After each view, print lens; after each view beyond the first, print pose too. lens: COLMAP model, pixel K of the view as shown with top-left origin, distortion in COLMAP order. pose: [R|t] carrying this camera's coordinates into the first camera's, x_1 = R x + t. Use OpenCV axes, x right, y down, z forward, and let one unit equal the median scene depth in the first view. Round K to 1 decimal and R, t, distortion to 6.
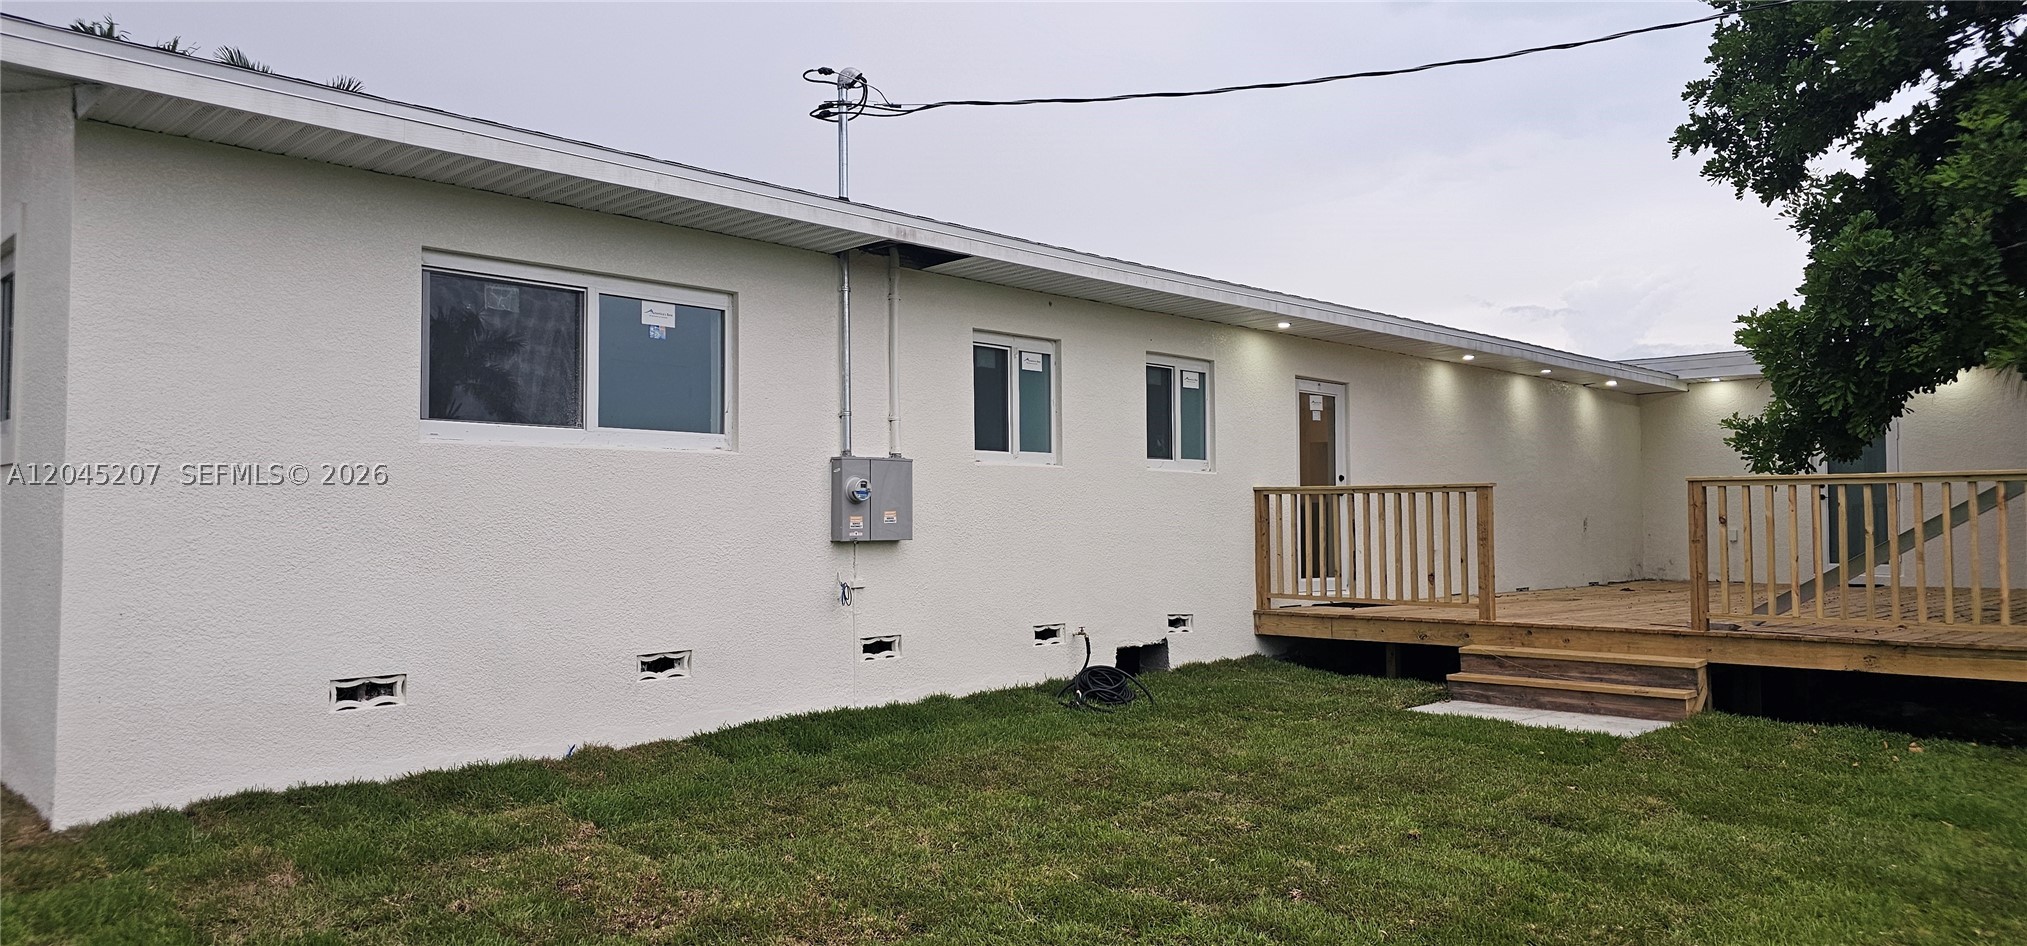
lens RADIAL K [[1356.8, 0, 1005.8], [0, 1356.8, 470.1], [0, 0, 1]] dist [0.068203, -0.061639]
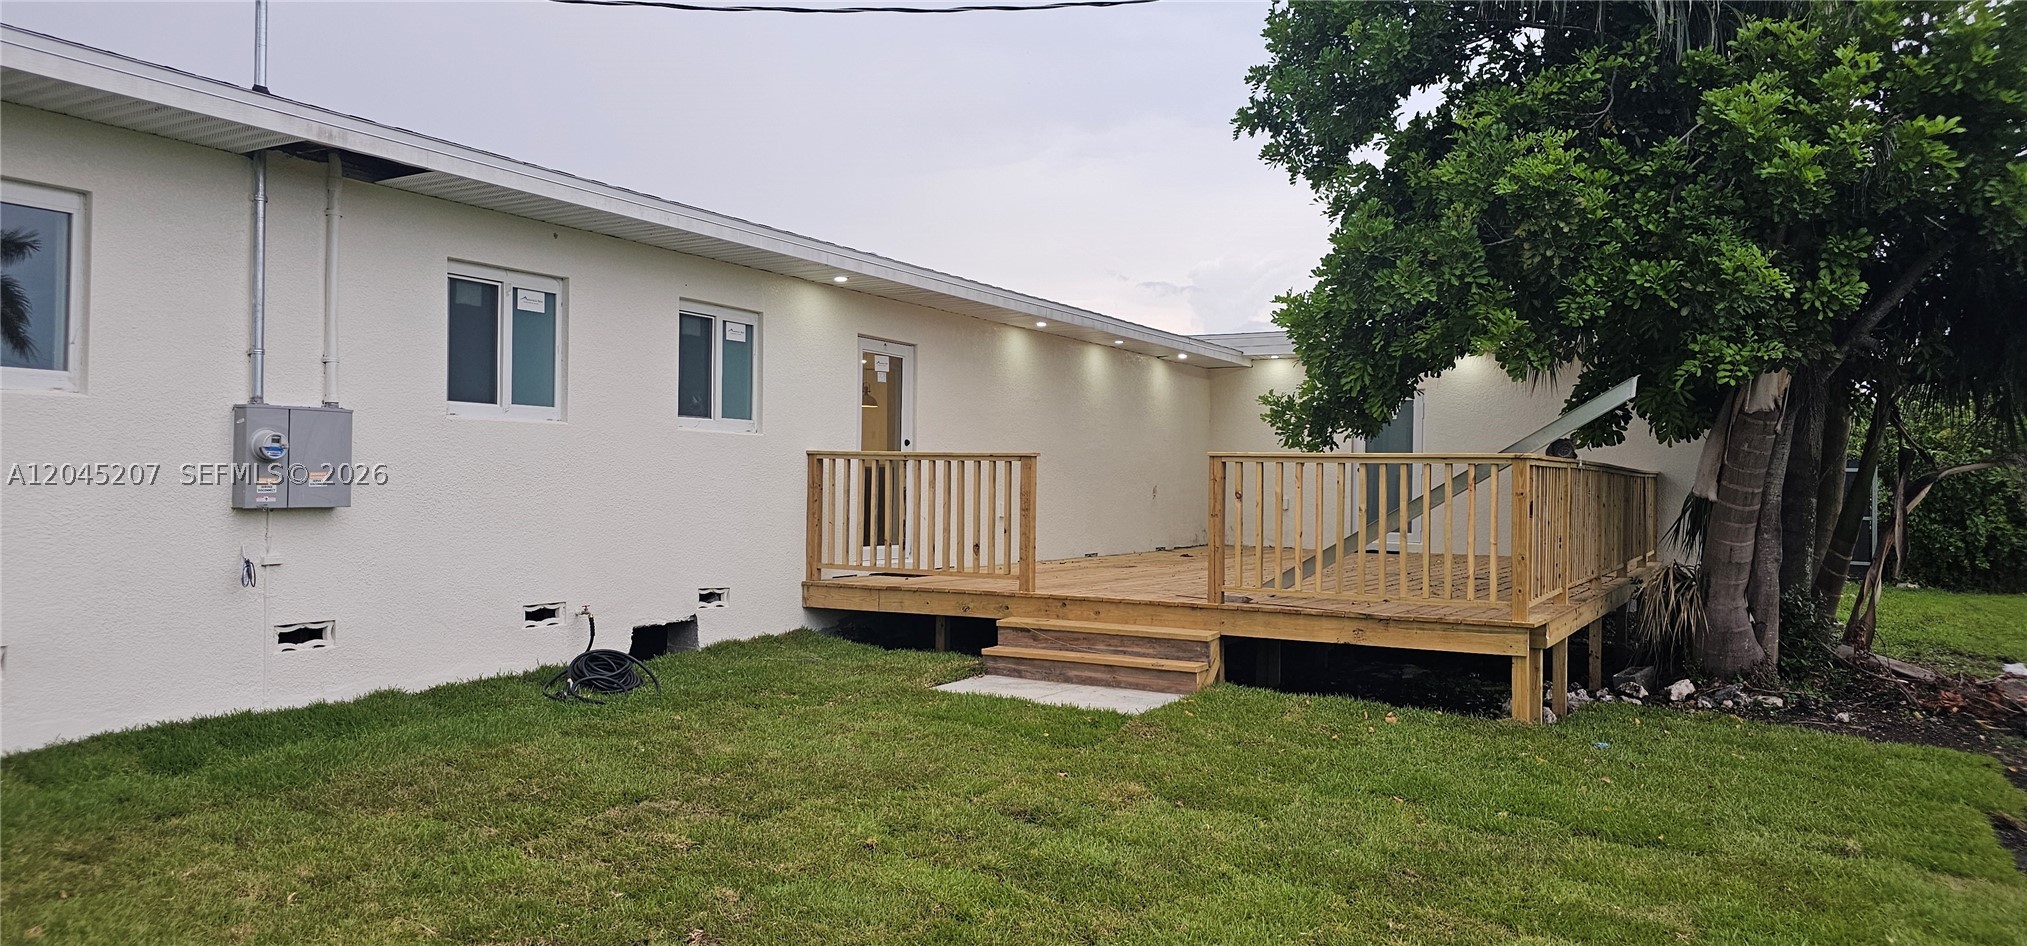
lens RADIAL K [[1362.9, 0, 1017.6], [0, 1362.9, 465.3], [0, 0, 1]] dist [0.067376, -0.065545]
pose [[0.964616, 0.020245, 0.262881, 0.090669], [-0.027798, 0.999300, 0.025043, -0.005877], [-0.262190, -0.031465, 0.964503, 0.065951]]
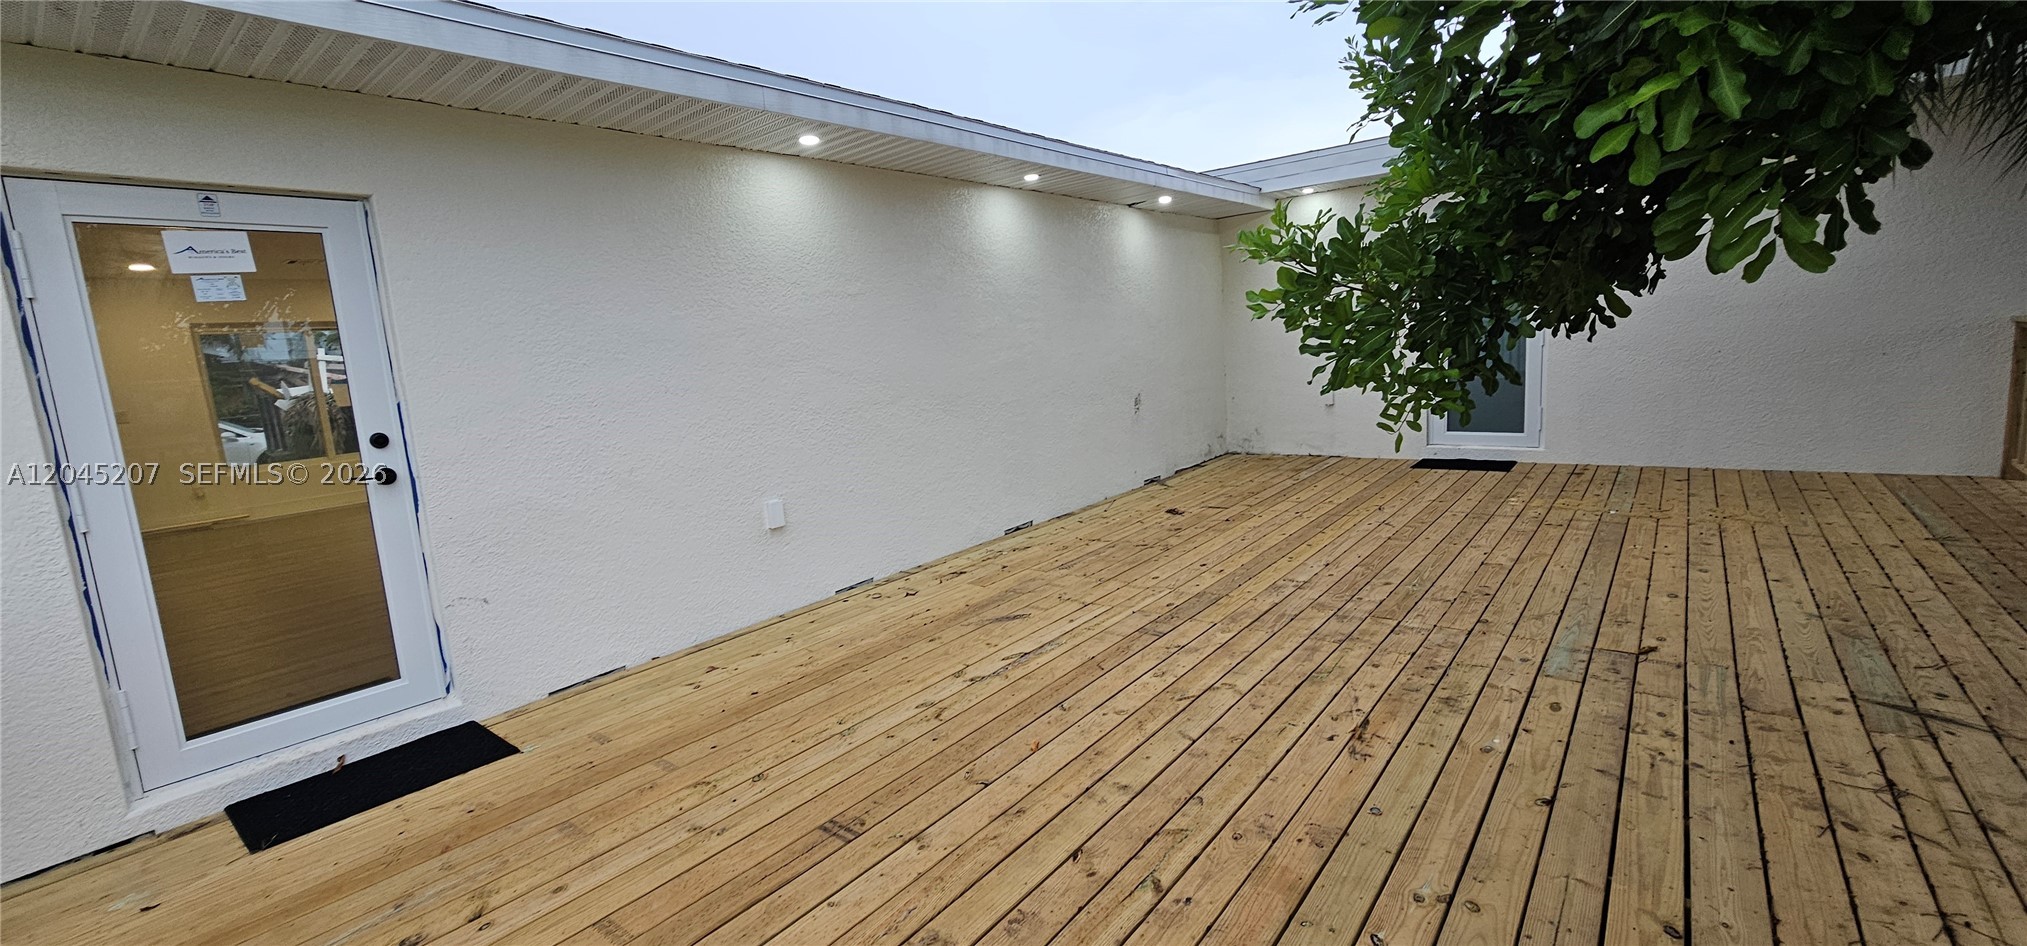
lens RADIAL K [[831.4, 0, 1012.8], [0, 831.4, 463.4], [0, 0, 1]] dist [-0.002297, -0.000257]
pose [[0.992346, -0.082154, 0.092197, 0.536887], [0.063586, 0.979953, 0.188809, -0.028796], [-0.105861, -0.181501, 0.977676, 0.974428]]
